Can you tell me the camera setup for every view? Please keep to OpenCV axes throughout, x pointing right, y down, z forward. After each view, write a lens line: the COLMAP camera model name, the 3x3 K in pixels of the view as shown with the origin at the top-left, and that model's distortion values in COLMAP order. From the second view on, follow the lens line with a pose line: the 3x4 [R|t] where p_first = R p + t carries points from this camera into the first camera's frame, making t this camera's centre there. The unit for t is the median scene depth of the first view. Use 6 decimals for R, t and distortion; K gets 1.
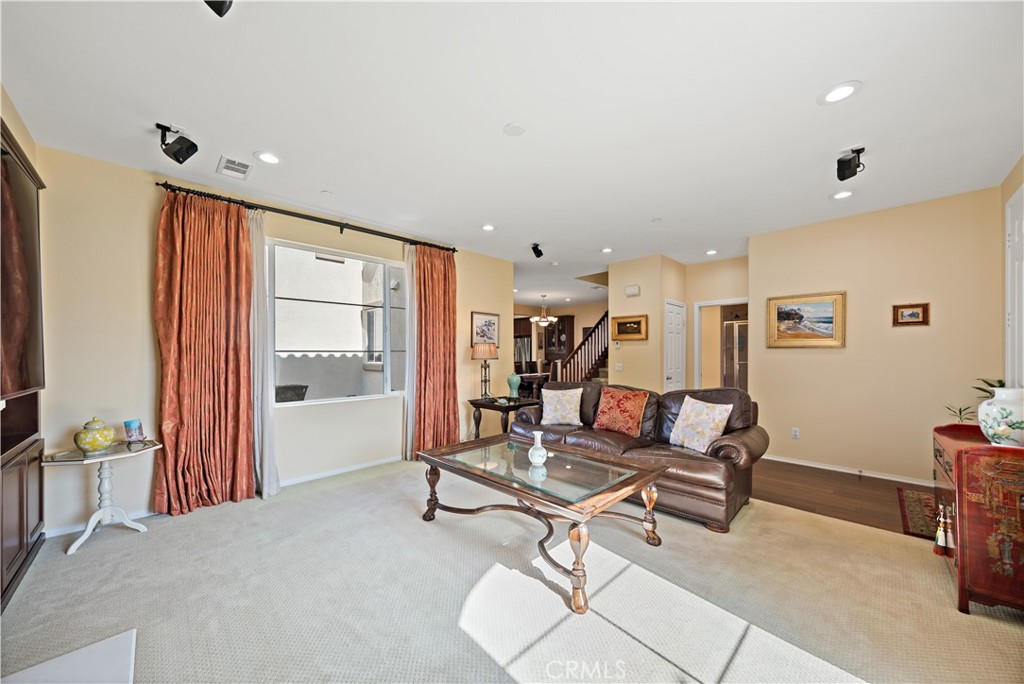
lens RADIAL K [[369.9, 0, 508.9], [0, 369.9, 351.3], [0, 0, 1]] dist [-0.001860, -0.000199]
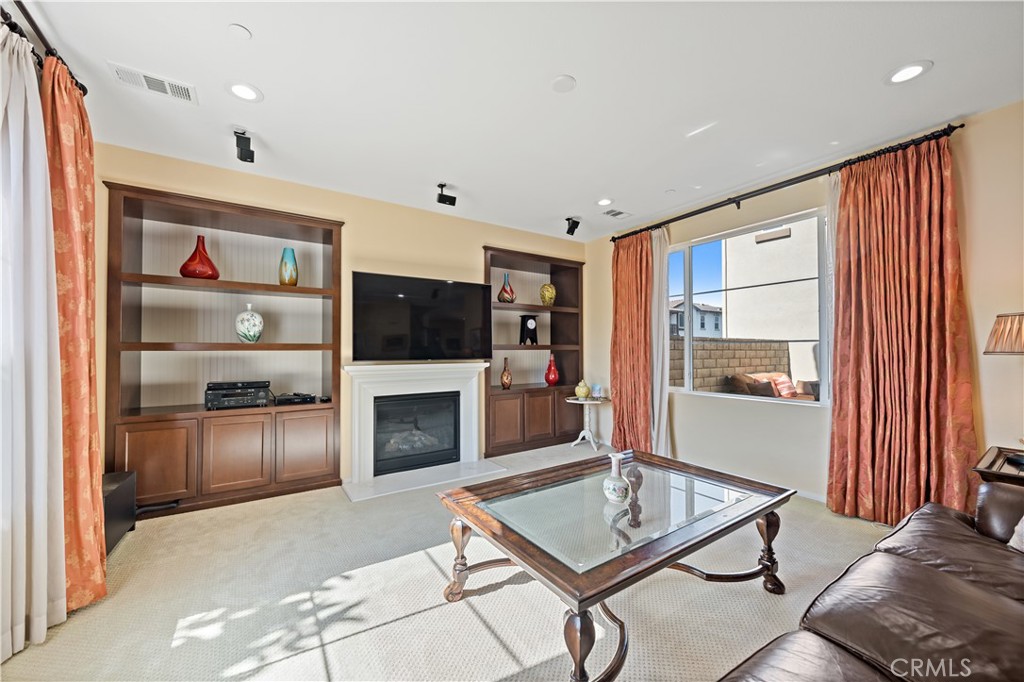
lens RADIAL K [[376.2, 0, 512.0], [0, 376.2, 341.0], [0, 0, 1]] dist [0.000710, 0.000030]
pose [[-0.188487, -0.017193, -0.981925, 0.475934], [0.009466, 0.999768, -0.019323, 0.010765], [0.982030, -0.012937, -0.188281, 0.562228]]
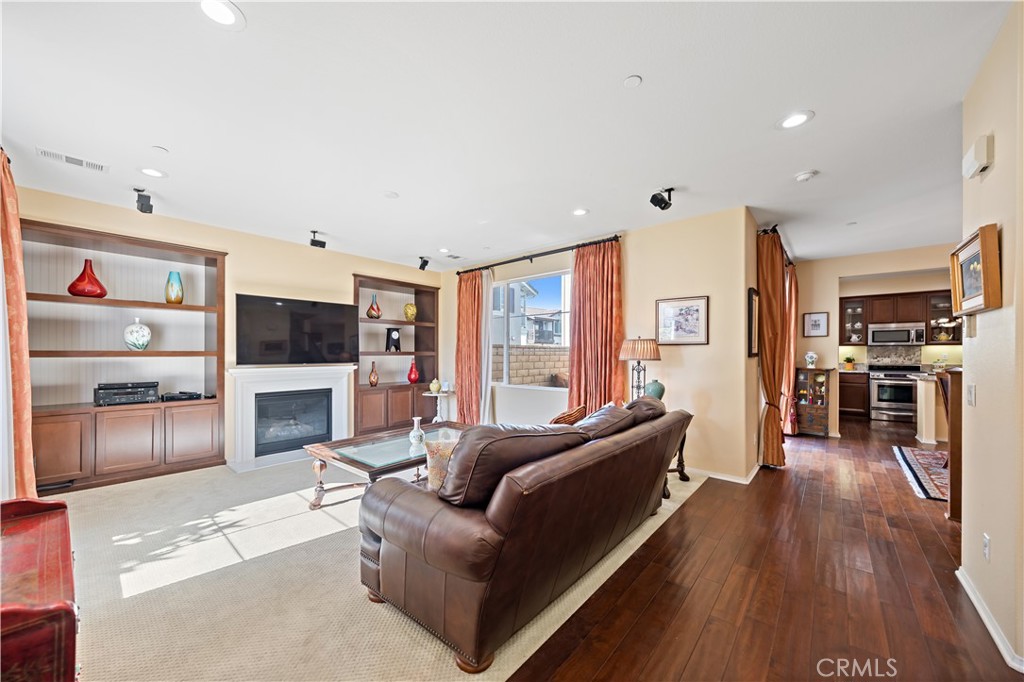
lens RADIAL K [[369.9, 0, 508.9], [0, 369.9, 350.3], [0, 0, 1]] dist [-0.001860, -0.000199]
pose [[0.076361, -0.000701, -0.997080, 0.788557], [0.004930, 0.999988, -0.000325, -0.000573], [0.997068, -0.004891, 0.076363, 0.727258]]
